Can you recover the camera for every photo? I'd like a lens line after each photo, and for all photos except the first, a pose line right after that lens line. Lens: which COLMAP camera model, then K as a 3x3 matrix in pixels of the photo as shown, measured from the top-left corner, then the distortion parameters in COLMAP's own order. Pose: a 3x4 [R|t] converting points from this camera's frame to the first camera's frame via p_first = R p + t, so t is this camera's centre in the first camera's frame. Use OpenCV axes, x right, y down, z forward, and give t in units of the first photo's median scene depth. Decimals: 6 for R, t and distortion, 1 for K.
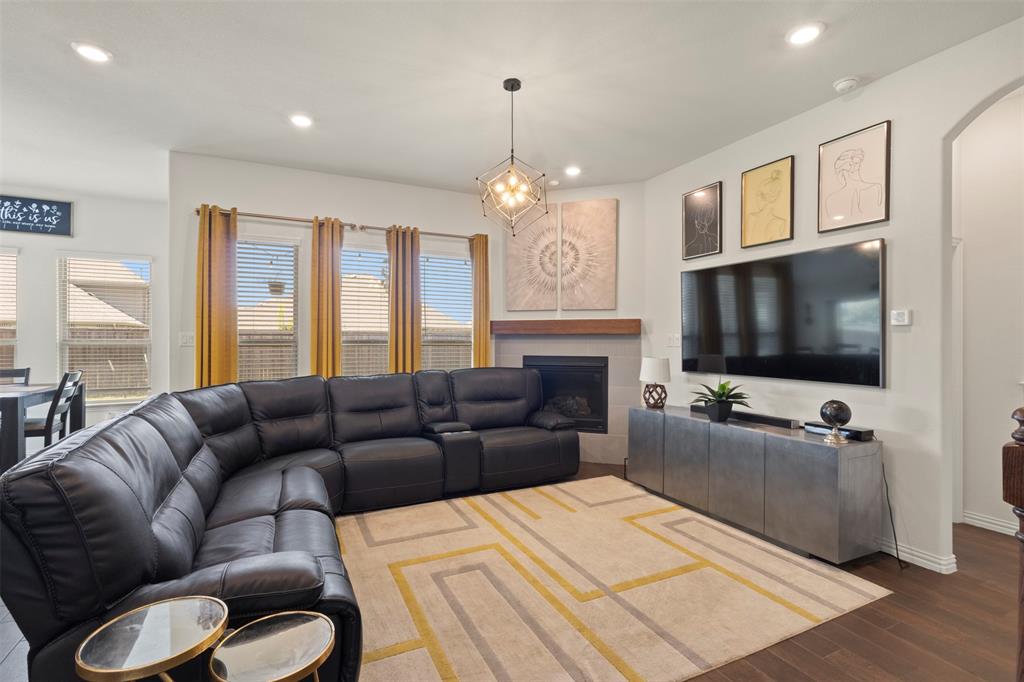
lens RADIAL K [[471.7, 0, 512.0], [0, 471.7, 341.0], [0, 0, 1]] dist [-0.000402, 0.000092]
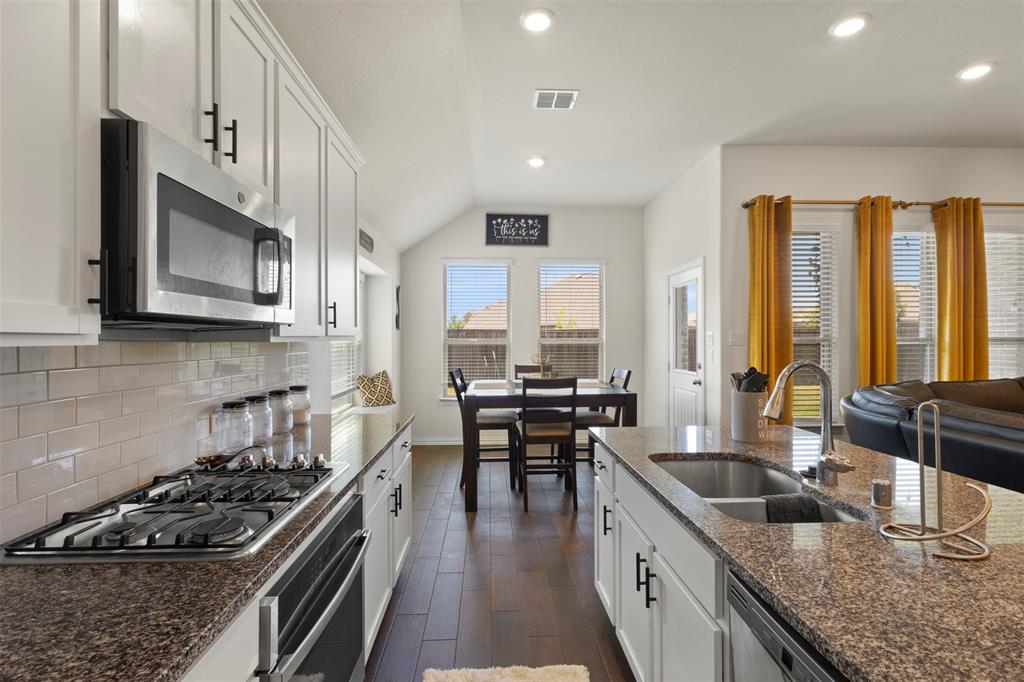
lens RADIAL K [[474.5, 0, 512.0], [0, 474.5, 341.0], [0, 0, 1]] dist [0.003596, 0.001568]
pose [[0.919800, -0.002778, -0.392379, -0.687693], [0.004236, 0.999987, 0.002851, -0.002490], [0.392366, -0.004284, 0.919799, -0.069437]]
